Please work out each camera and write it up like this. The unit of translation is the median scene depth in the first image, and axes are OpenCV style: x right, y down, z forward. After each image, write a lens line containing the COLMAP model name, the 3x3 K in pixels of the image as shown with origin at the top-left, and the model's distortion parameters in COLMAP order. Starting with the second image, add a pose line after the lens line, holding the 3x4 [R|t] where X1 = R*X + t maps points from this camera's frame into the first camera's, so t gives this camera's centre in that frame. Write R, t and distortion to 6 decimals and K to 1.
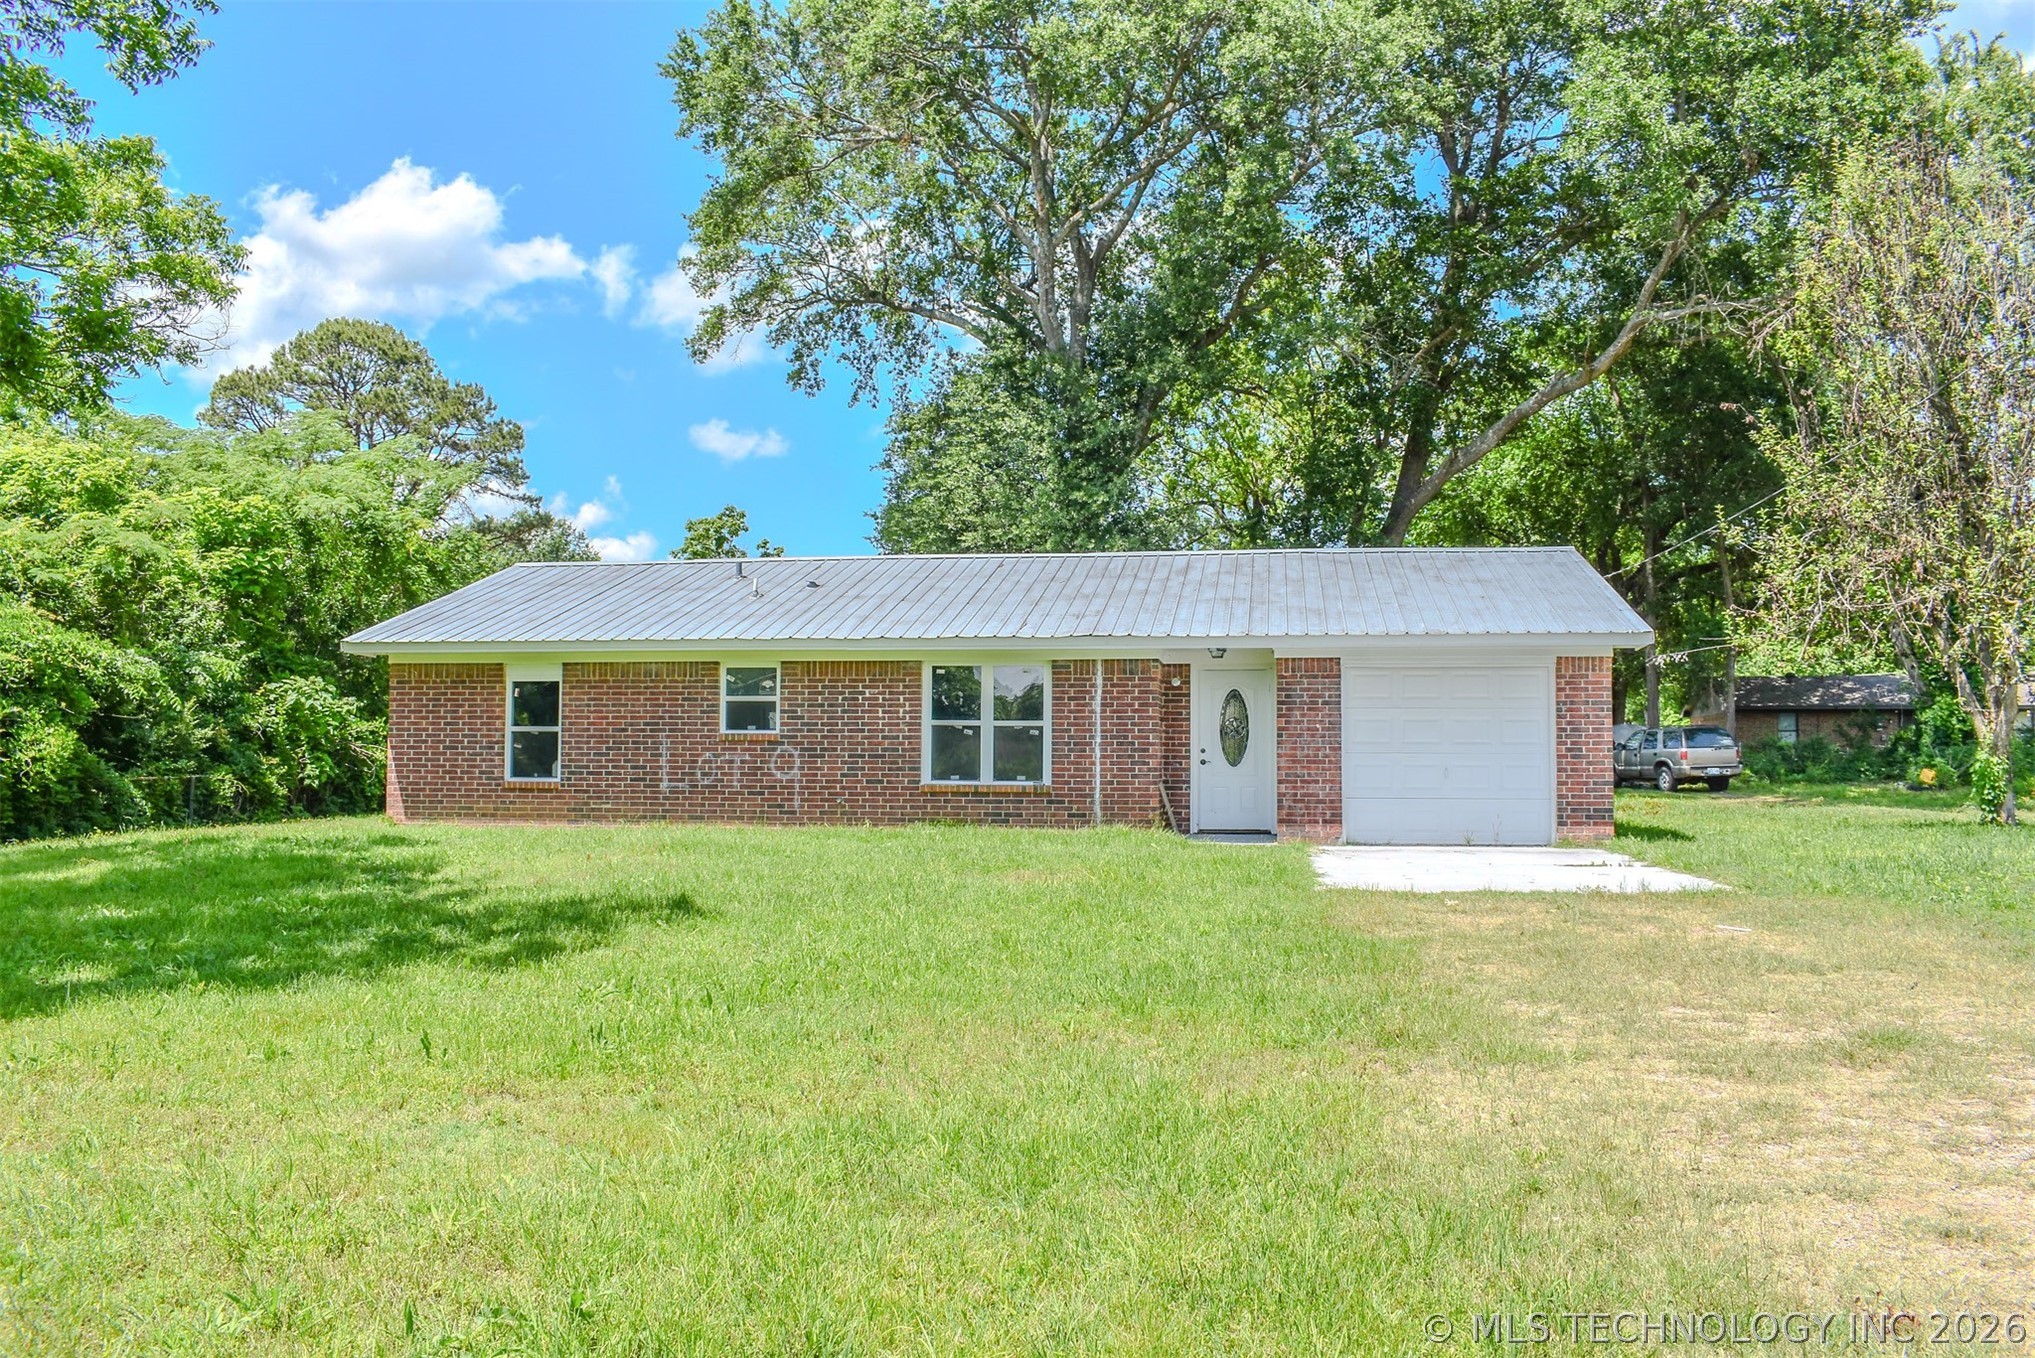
lens RADIAL K [[1618.6, 0, 1017.5], [0, 1618.6, 679.0], [0, 0, 1]] dist [-0.088751, 0.001439]
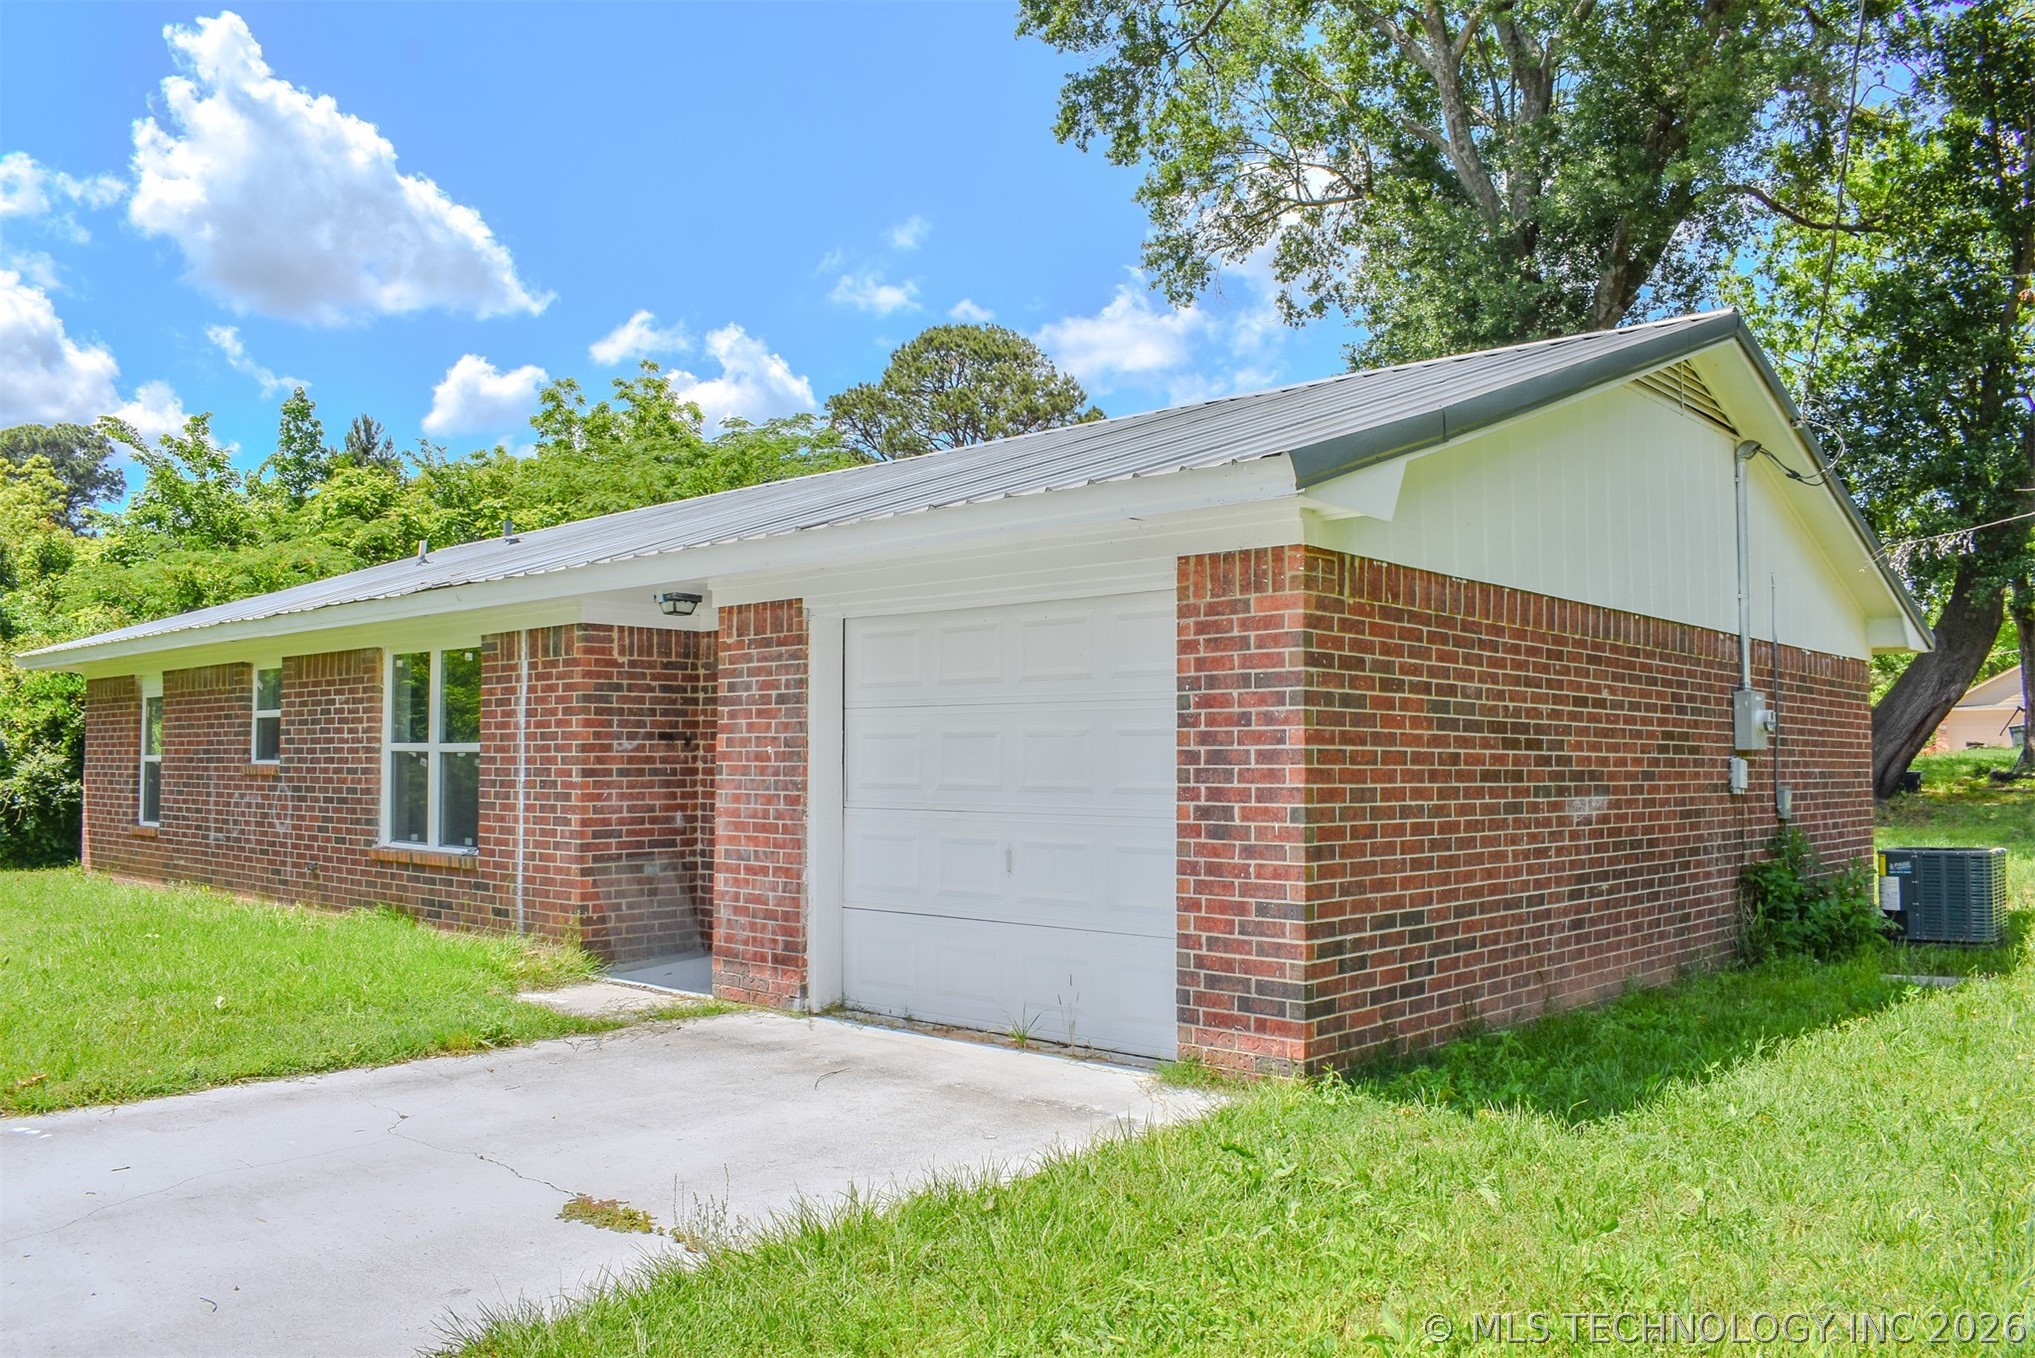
lens RADIAL K [[1590.8, 0, 1012.2], [0, 1590.8, 684.5], [0, 0, 1]] dist [-0.088605, 0.011485]
pose [[0.828816, -0.032397, -0.558582, 0.281991], [0.035039, 0.999368, -0.005971, 0.008862], [0.558423, -0.014623, 0.829428, 0.376642]]
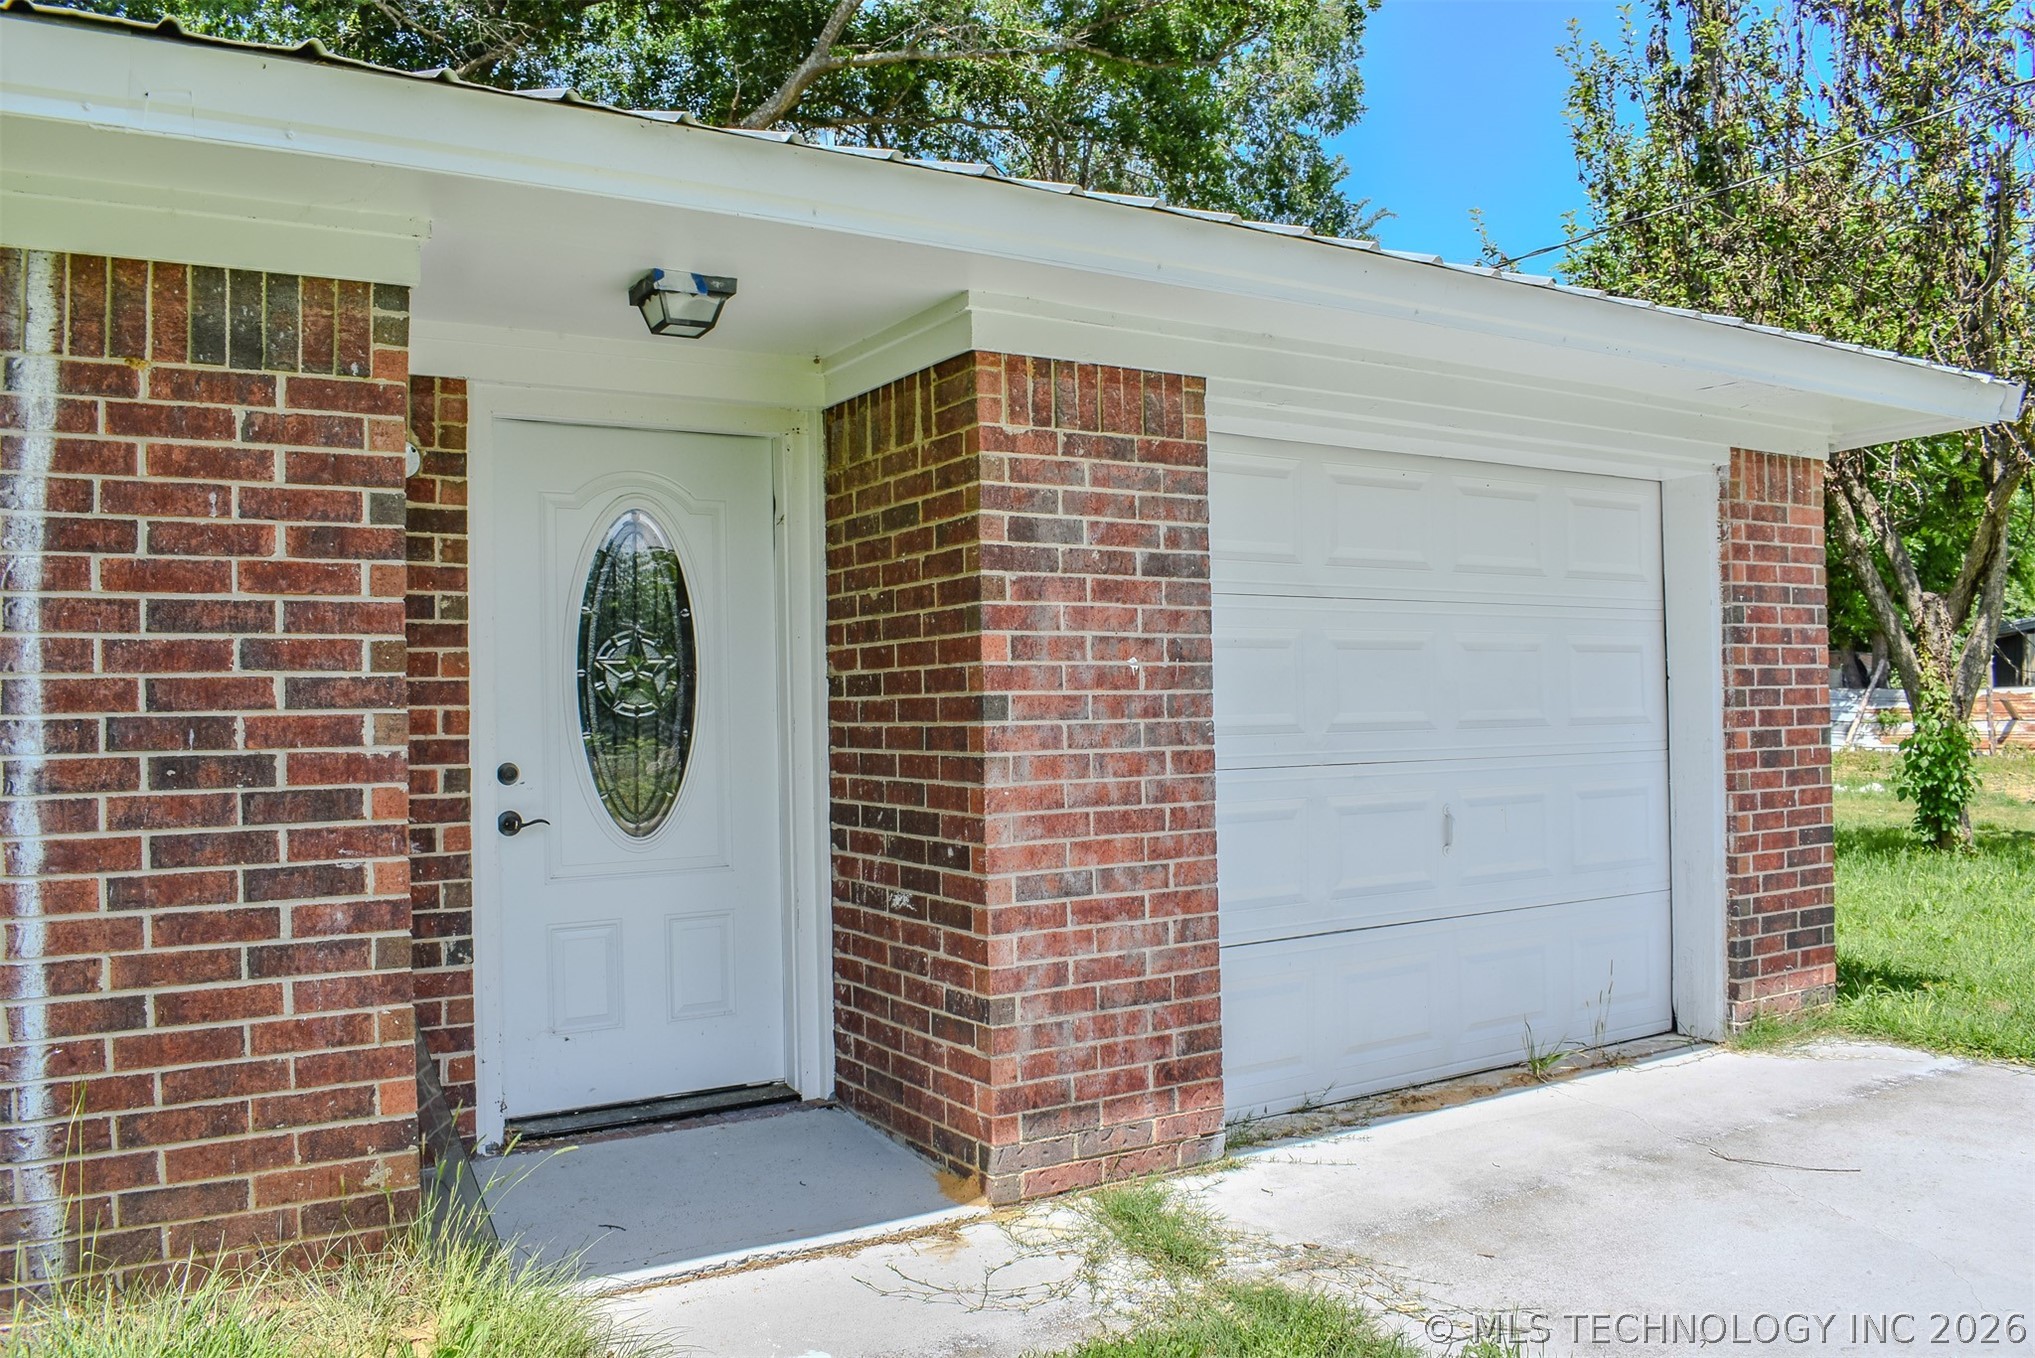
lens RADIAL K [[1590.8, 0, 1012.2], [0, 1590.8, 684.5], [0, 0, 1]] dist [-0.088605, 0.011485]
pose [[0.757643, -0.009246, 0.652604, 0.014267], [-0.017471, 0.999254, 0.034441, 0.013870], [-0.652435, -0.037496, 0.756916, 0.476601]]
